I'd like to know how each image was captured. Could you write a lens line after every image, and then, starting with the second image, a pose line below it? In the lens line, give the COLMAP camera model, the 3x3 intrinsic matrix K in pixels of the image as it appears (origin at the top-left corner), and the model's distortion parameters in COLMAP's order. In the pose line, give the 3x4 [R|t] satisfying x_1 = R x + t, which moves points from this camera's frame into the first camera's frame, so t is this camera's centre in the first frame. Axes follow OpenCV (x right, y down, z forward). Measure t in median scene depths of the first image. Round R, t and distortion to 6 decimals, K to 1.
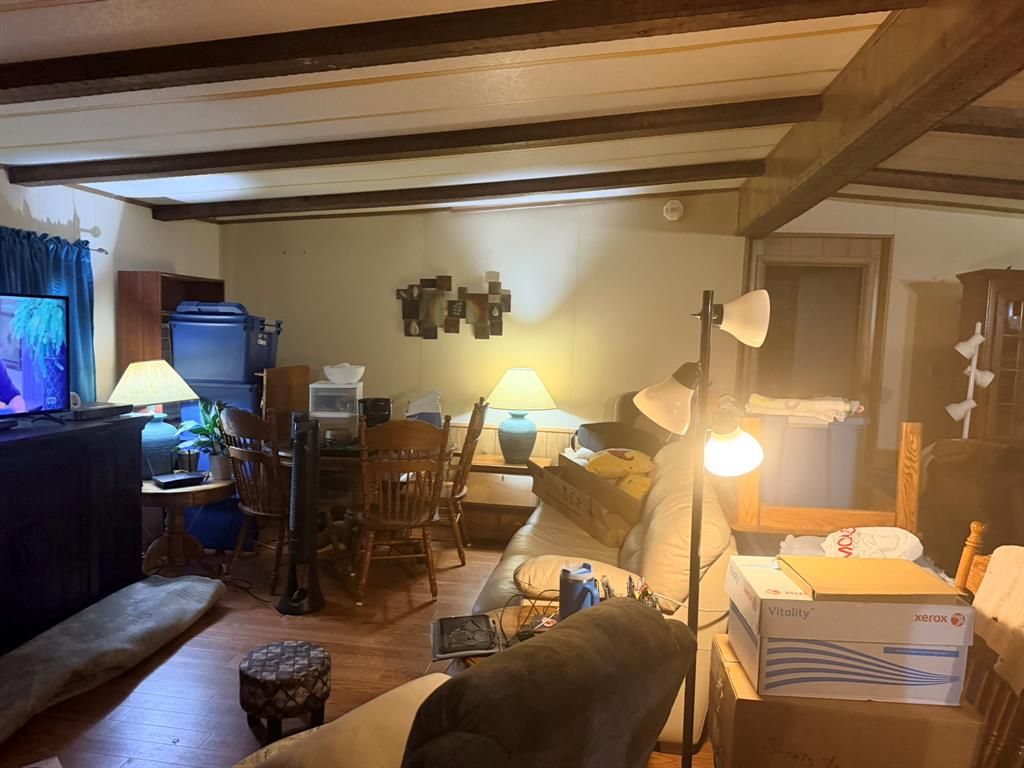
lens RADIAL K [[718.1, 0, 513.4], [0, 718.1, 385.9], [0, 0, 1]] dist [0.010212, 0.001115]
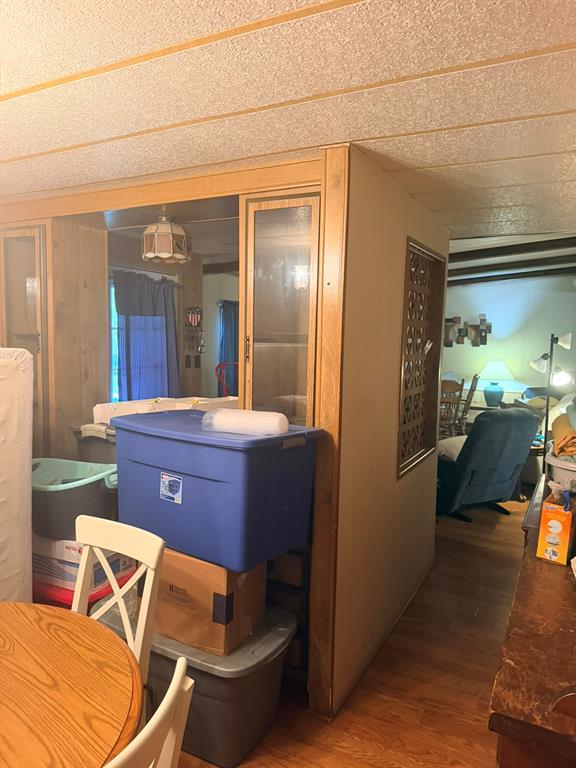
lens RADIAL K [[538.6, 0, 287.2], [0, 538.6, 390.0], [0, 0, 1]] dist [0.010212, 0.001115]
pose [[0.936894, 0.016782, -0.349211, -0.009428], [-0.011457, 0.999785, 0.017308, 0.037178], [0.349426, -0.012215, 0.936884, -0.634195]]
